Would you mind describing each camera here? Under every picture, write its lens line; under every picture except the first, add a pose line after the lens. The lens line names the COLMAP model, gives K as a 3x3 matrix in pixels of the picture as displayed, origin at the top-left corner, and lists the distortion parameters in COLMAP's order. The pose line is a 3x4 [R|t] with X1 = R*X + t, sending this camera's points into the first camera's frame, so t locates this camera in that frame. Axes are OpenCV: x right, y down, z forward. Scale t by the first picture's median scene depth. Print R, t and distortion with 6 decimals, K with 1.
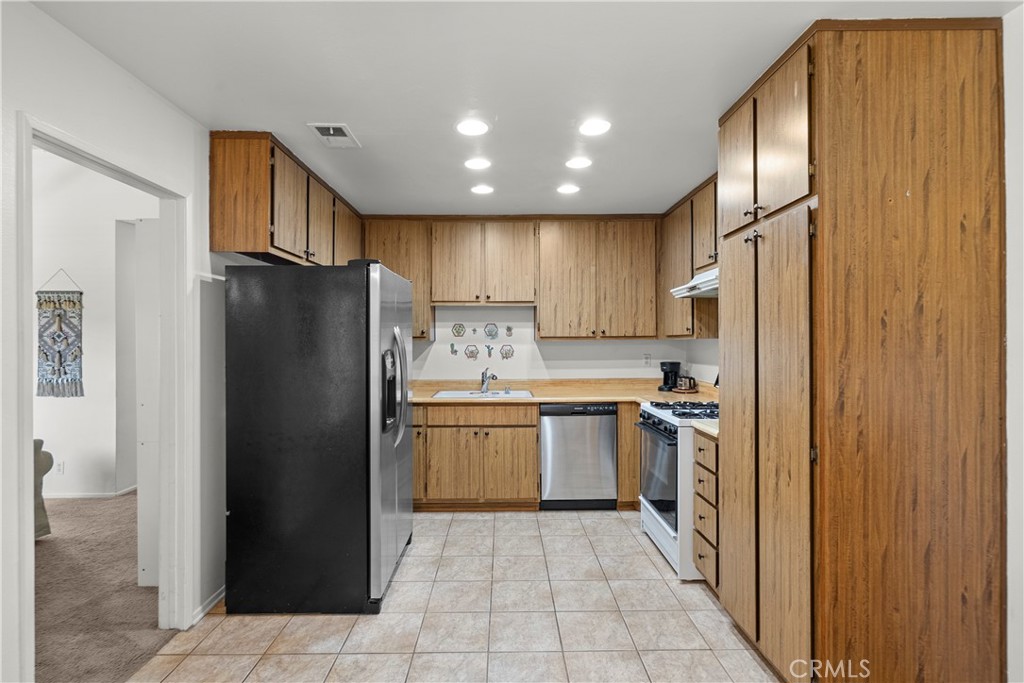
lens RADIAL K [[505.2, 0, 512.0], [0, 505.2, 341.5], [0, 0, 1]] dist [0.000612, 0.000339]
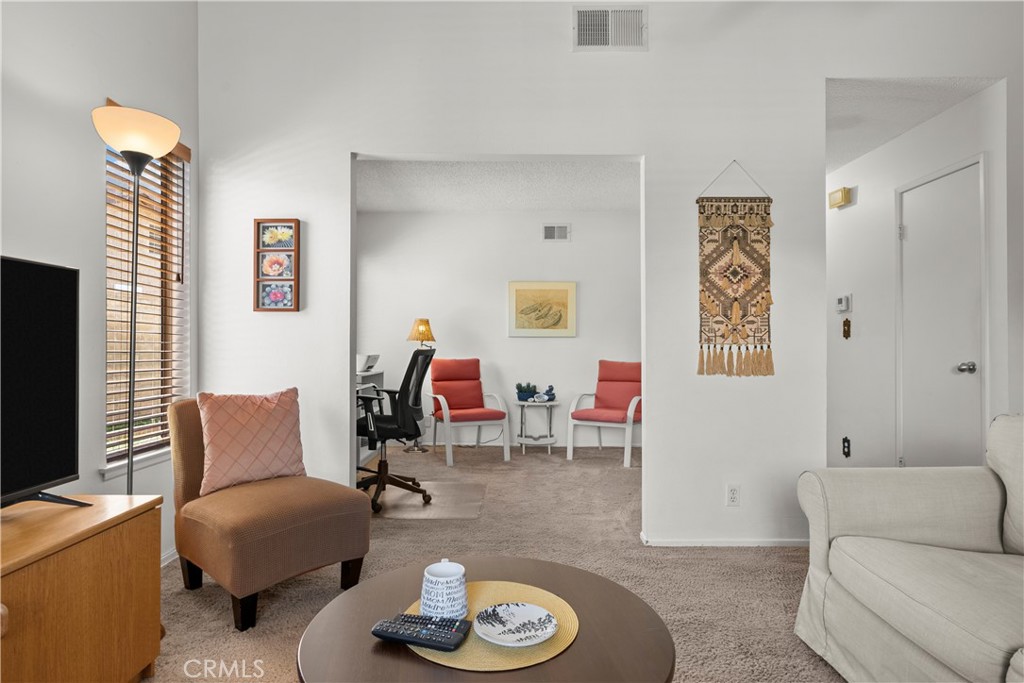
lens RADIAL K [[549.4, 0, 512.0], [0, 549.4, 341.5], [0, 0, 1]] dist [-0.000876, -0.000703]
pose [[0.999935, 0.001385, -0.011279, -1.235989], [-0.001493, 0.999954, -0.009491, 0.081666], [0.011265, 0.009507, 0.999891, 0.380888]]
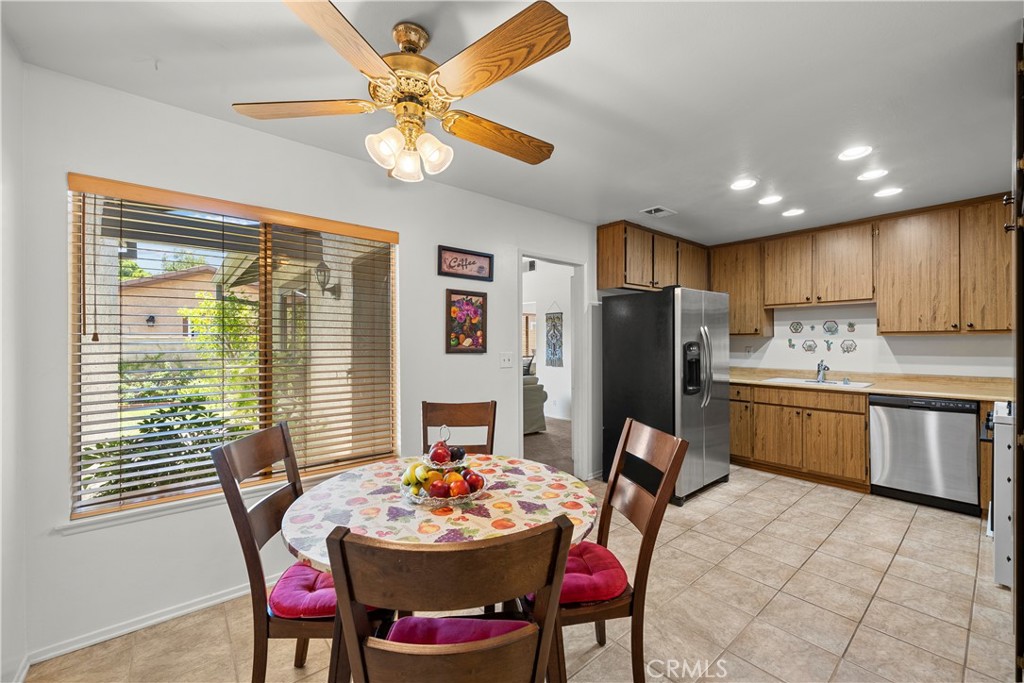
lens RADIAL K [[414.9, 0, 507.7], [0, 414.9, 342.1], [0, 0, 1]] dist [-0.002265, -0.000374]
pose [[0.623034, 0.002049, -0.782192, 0.255202], [0.001219, 0.999993, 0.003591, 0.008359], [0.782194, -0.003190, 0.623027, -0.145883]]
